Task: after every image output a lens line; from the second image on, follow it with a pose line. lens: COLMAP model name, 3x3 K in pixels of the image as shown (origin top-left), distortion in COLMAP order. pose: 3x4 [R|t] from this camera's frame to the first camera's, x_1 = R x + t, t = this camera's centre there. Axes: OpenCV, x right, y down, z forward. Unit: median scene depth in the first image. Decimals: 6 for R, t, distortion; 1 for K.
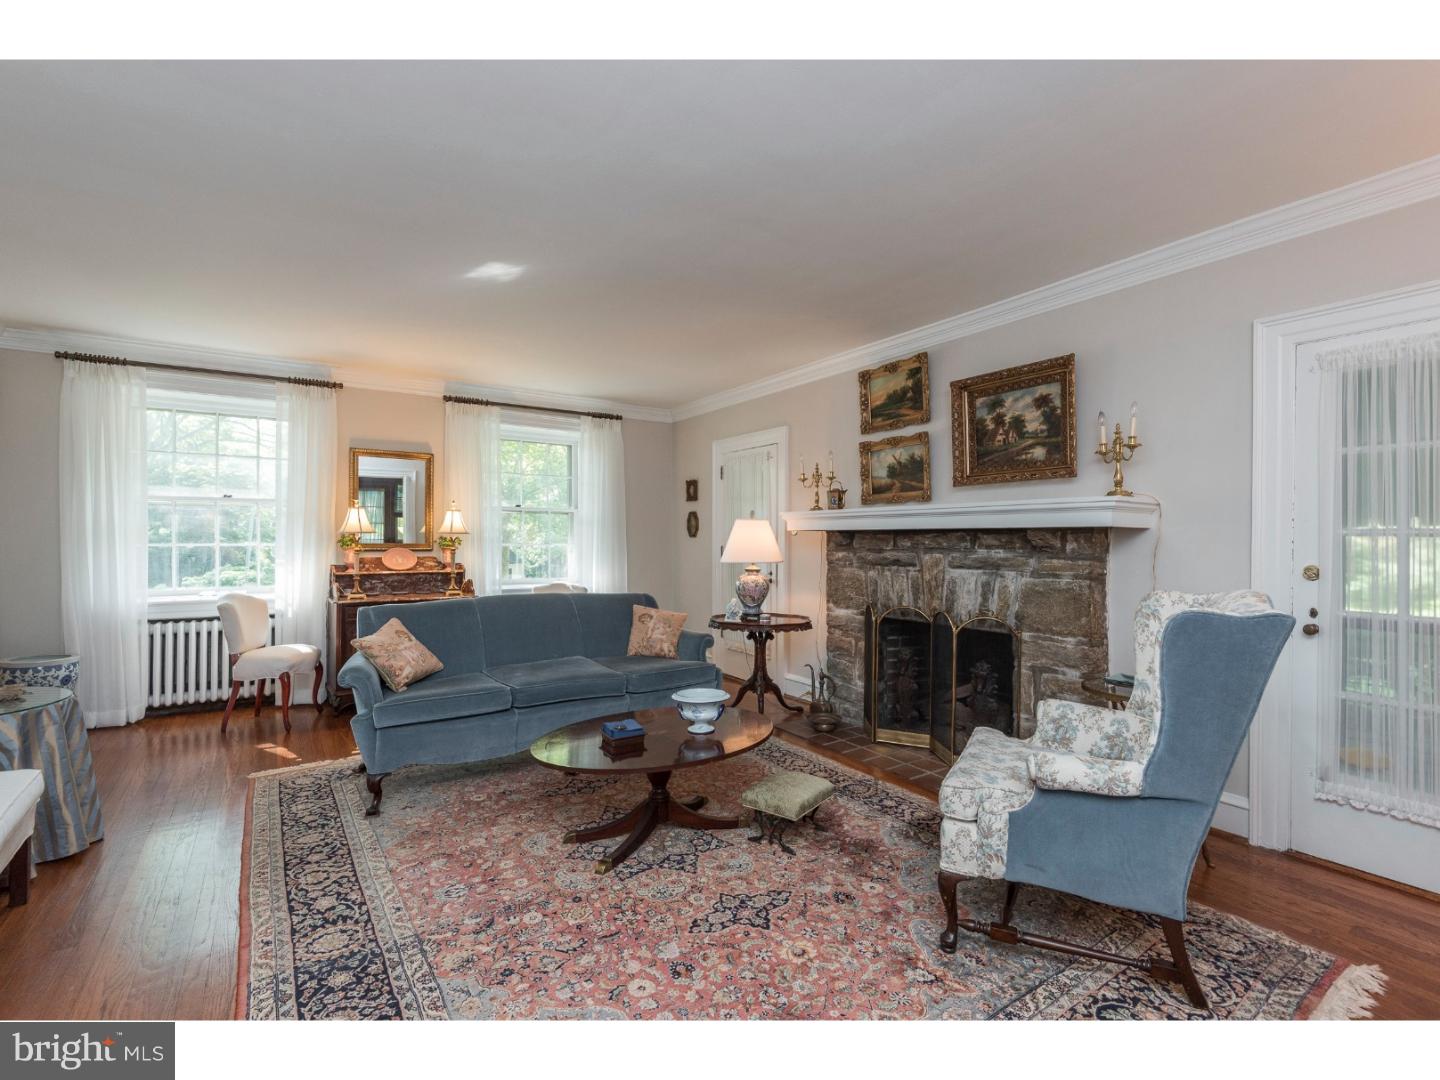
lens RADIAL K [[678.1, 0, 717.9], [0, 678.1, 540.0], [0, 0, 1]] dist [0.001227, -0.000167]
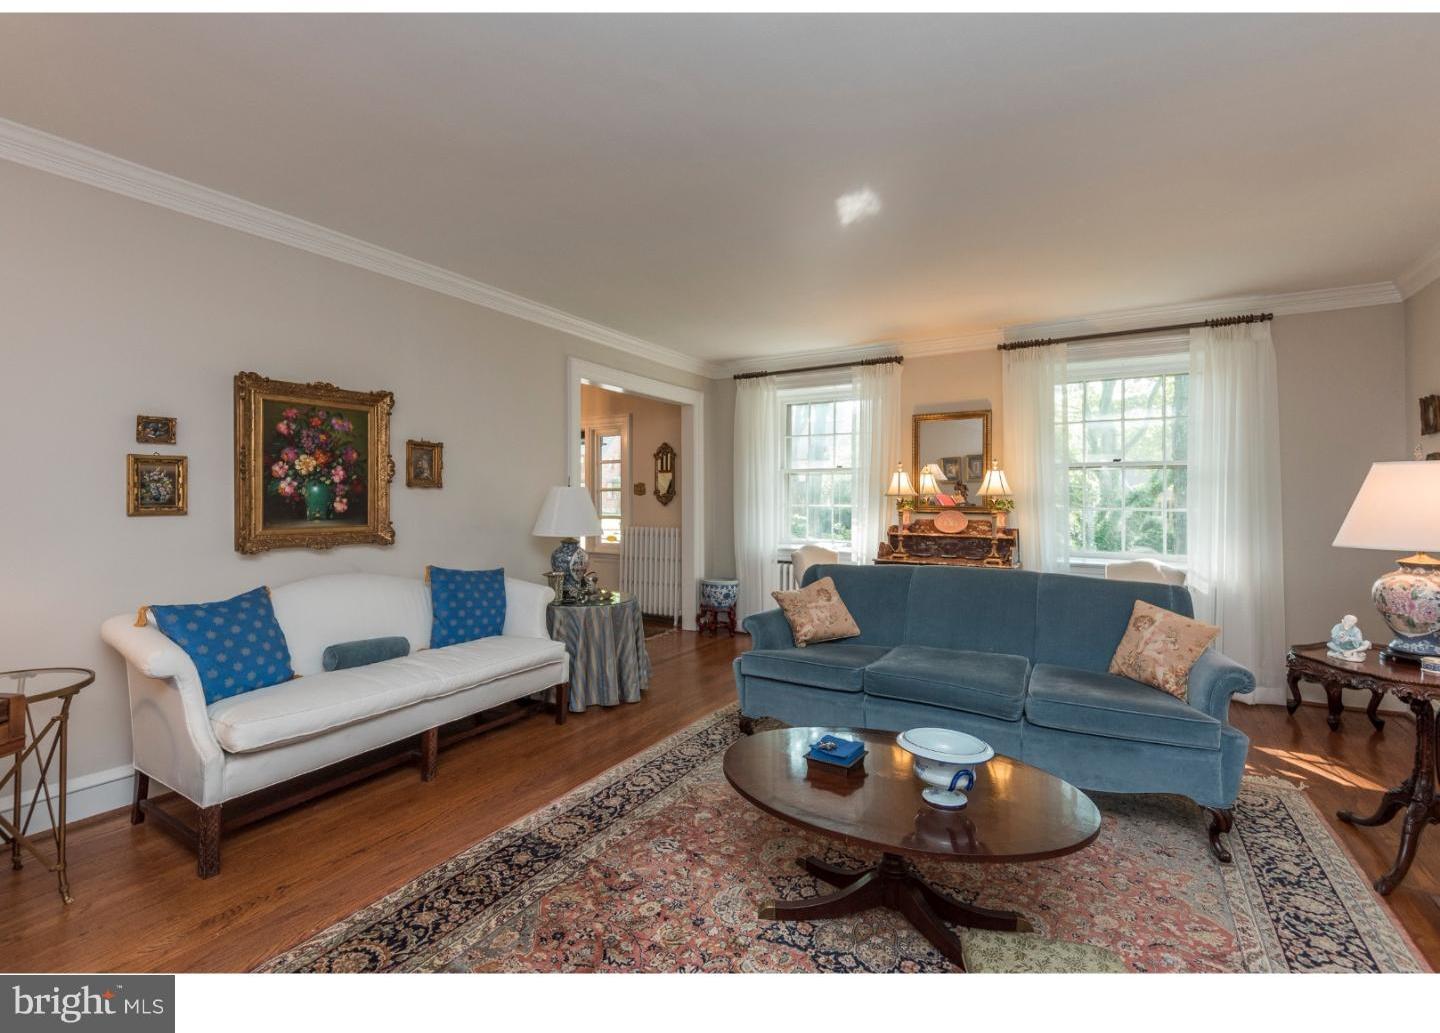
lens RADIAL K [[645.1, 0, 719.0], [0, 645.1, 504.3], [0, 0, 1]] dist [0.015968, -0.000531]
pose [[0.423021, 0.005951, -0.906100, 0.267714], [-0.001180, 0.999981, 0.006017, -0.003137], [0.906119, -0.001476, 0.423020, 0.330216]]
